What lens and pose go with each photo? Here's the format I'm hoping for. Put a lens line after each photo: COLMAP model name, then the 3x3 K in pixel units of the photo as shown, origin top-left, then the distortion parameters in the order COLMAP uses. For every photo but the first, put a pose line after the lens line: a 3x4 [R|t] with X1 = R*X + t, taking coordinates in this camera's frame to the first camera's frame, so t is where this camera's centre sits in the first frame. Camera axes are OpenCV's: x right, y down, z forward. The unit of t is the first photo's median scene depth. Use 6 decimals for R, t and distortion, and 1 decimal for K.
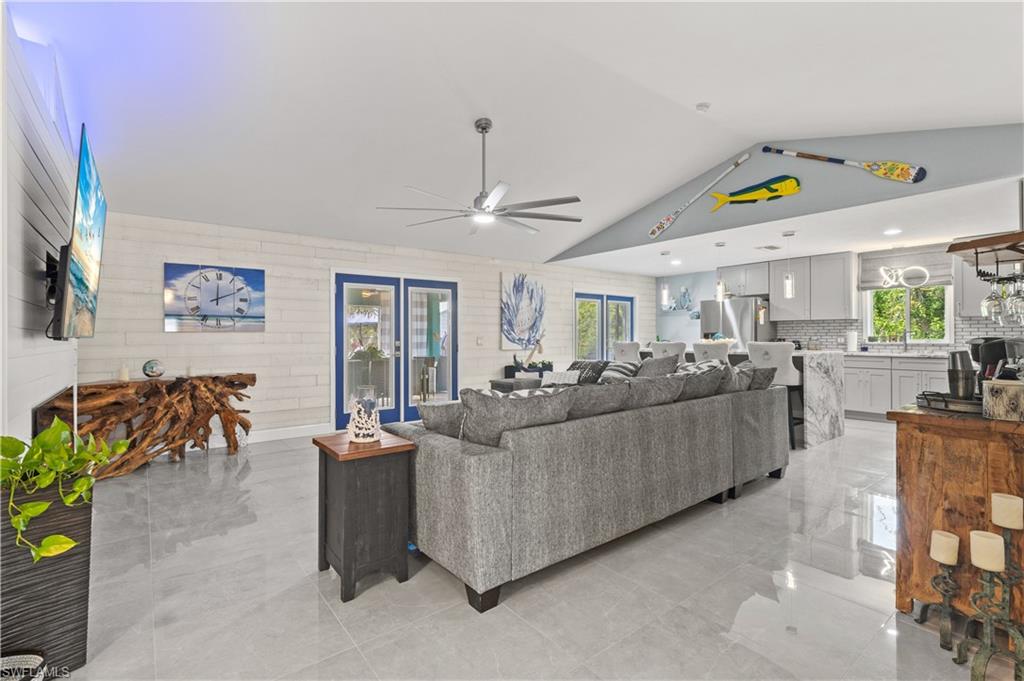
lens RADIAL K [[475.3, 0, 516.9], [0, 475.3, 334.8], [0, 0, 1]] dist [0.002906, 0.000517]
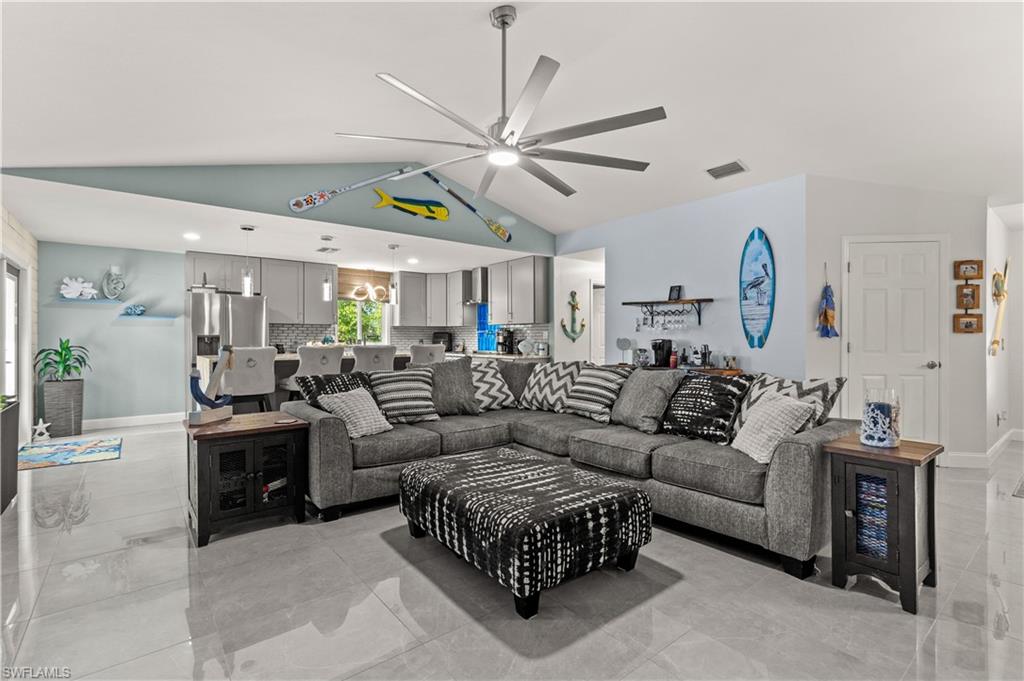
lens RADIAL K [[475.3, 0, 512.0], [0, 475.3, 338.3], [0, 0, 1]] dist [0.002906, 0.000517]
pose [[0.000918, 0.005066, 0.999987, -0.452519], [-0.004845, 0.999975, -0.005061, 0.003078], [-0.999988, -0.004840, 0.000943, 0.614386]]
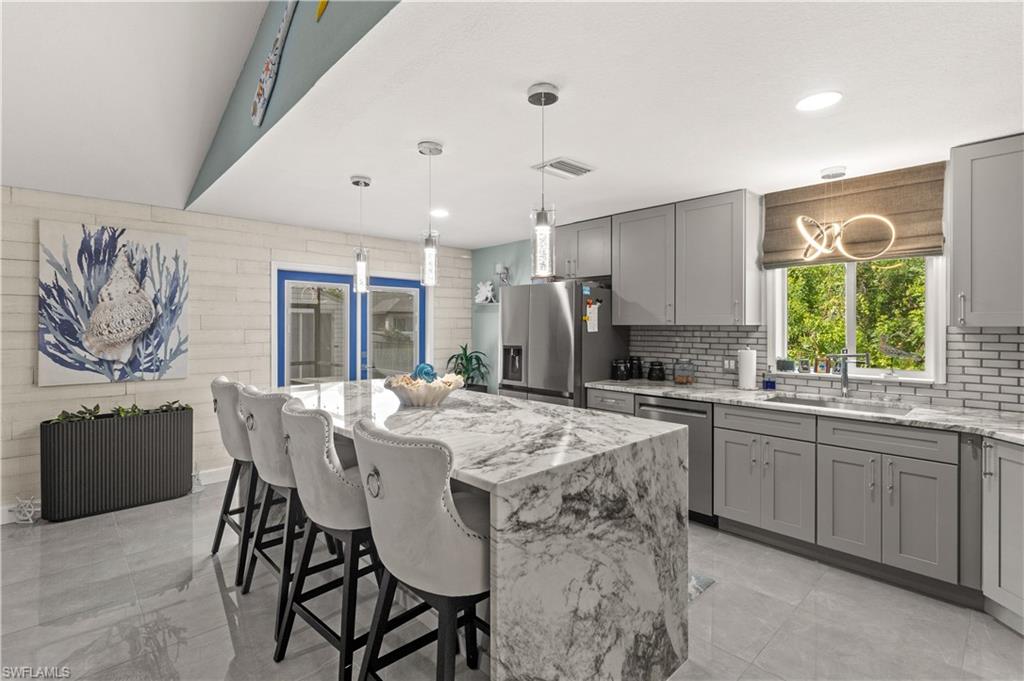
lens RADIAL K [[475.3, 0, 512.8], [0, 475.3, 328.8], [0, 0, 1]] dist [0.002906, 0.000517]
pose [[0.996683, 0.003766, 0.081296, 0.443618], [-0.004700, 0.999925, 0.011301, -0.036067], [-0.081247, -0.011645, 0.996626, 0.551712]]
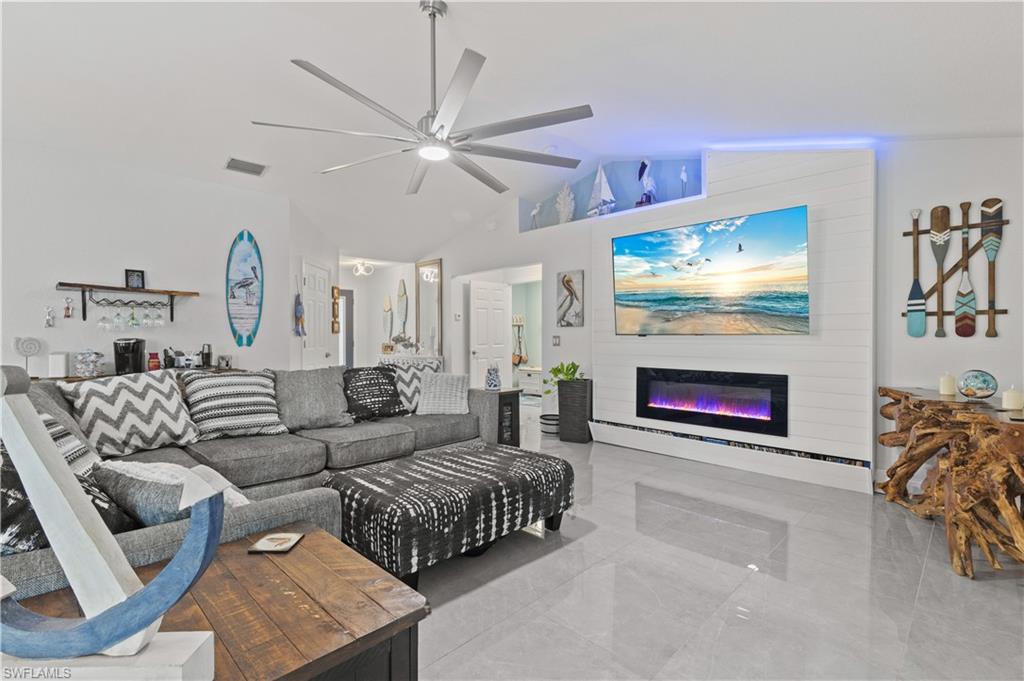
lens RADIAL K [[475.3, 0, 519.4], [0, 475.3, 336.3], [0, 0, 1]] dist [0.002906, 0.000517]
pose [[-0.991154, 0.008109, -0.132468, -0.061267], [0.008994, 0.999941, -0.006080, 0.004807], [0.132410, -0.007218, -0.991169, 1.030043]]
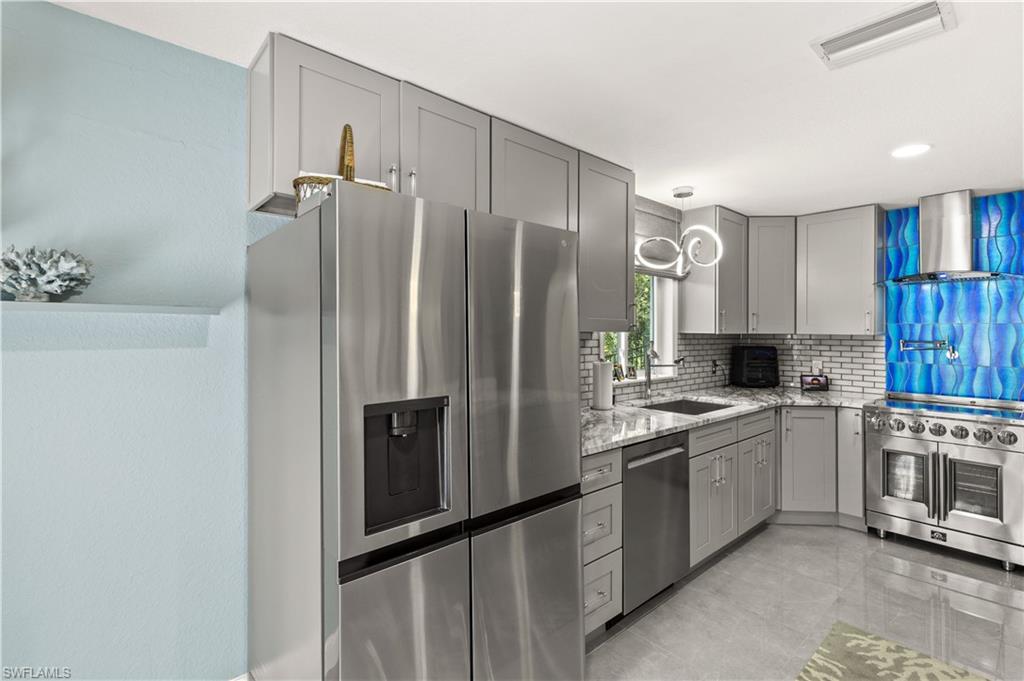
lens RADIAL K [[475.3, 0, 511.5], [0, 475.3, 327.3], [0, 0, 1]] dist [0.002906, 0.000517]
pose [[-0.051014, 0.016306, 0.998565, 0.301978], [-0.009340, 0.999815, -0.016803, -0.031363], [-0.998654, -0.010184, -0.050852, 1.189431]]
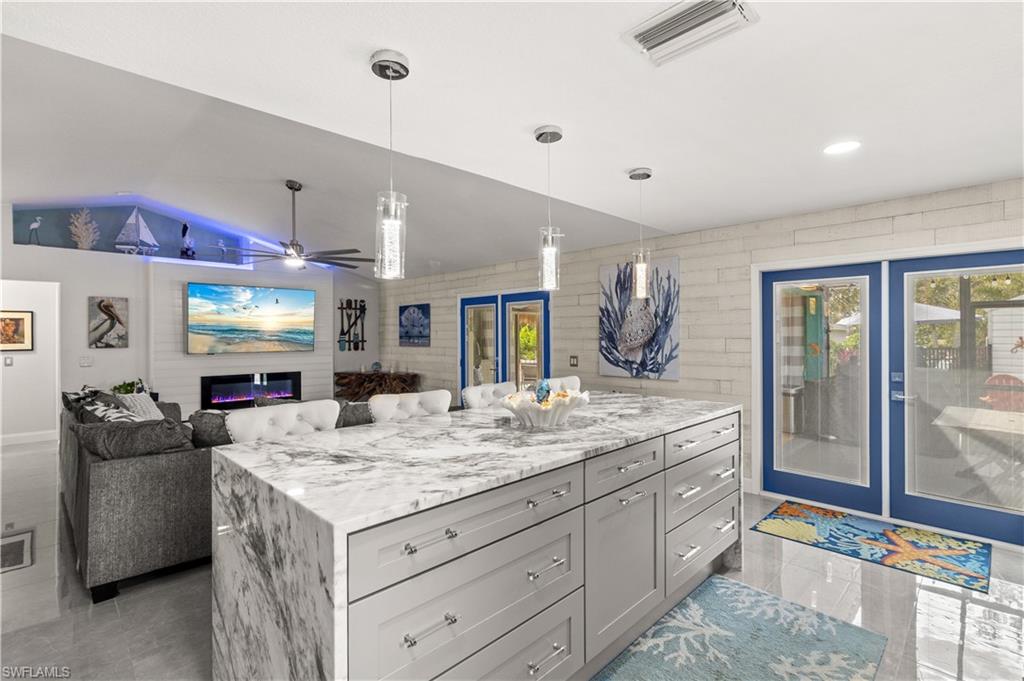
lens RADIAL K [[475.3, 0, 510.0], [0, 475.3, 333.5], [0, 0, 1]] dist [0.002906, 0.000517]
pose [[0.108859, 0.002137, -0.994055, 0.746676], [0.012065, 0.999921, 0.003471, -0.038826], [0.993984, -0.012372, 0.108824, 0.880388]]
